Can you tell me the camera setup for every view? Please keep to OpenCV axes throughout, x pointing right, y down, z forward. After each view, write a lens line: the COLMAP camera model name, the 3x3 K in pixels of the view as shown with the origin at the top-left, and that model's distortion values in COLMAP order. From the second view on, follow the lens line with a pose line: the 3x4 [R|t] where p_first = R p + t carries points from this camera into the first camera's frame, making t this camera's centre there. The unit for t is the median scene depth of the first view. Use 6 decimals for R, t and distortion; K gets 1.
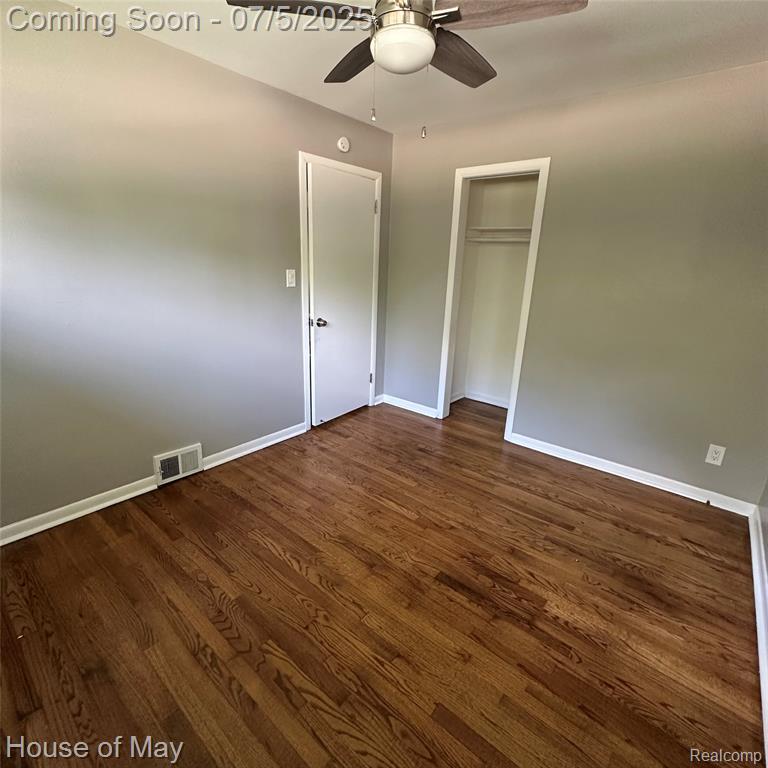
lens RADIAL K [[408.0, 0, 383.0], [0, 408.0, 384.7], [0, 0, 1]] dist [-0.002285, -0.000035]
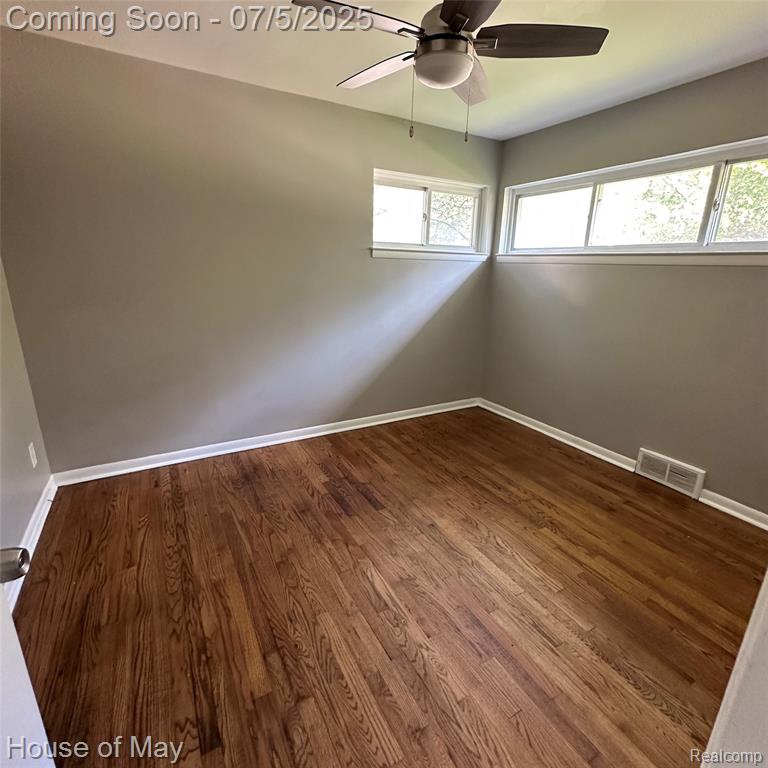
lens RADIAL K [[408.0, 0, 383.0], [0, 408.0, 384.7], [0, 0, 1]] dist [-0.002285, -0.000035]
pose [[-0.934680, -0.153366, 0.320707, -0.191467], [0.048228, 0.839105, 0.541828, -0.479309], [-0.352204, 0.521902, -0.776898, 1.603910]]
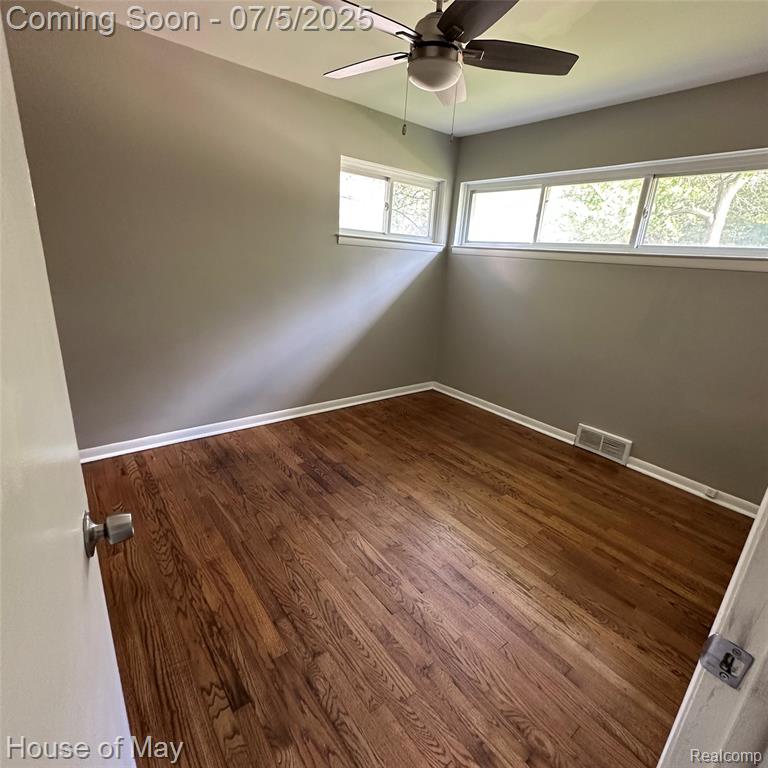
lens RADIAL K [[408.0, 0, 383.0], [0, 408.0, 384.7], [0, 0, 1]] dist [-0.002285, -0.000035]
pose [[-0.973934, -0.155941, 0.164726, -0.095695], [-0.034907, 0.820592, 0.570447, -0.505791], [-0.224129, 0.549828, -0.804646, 1.691139]]
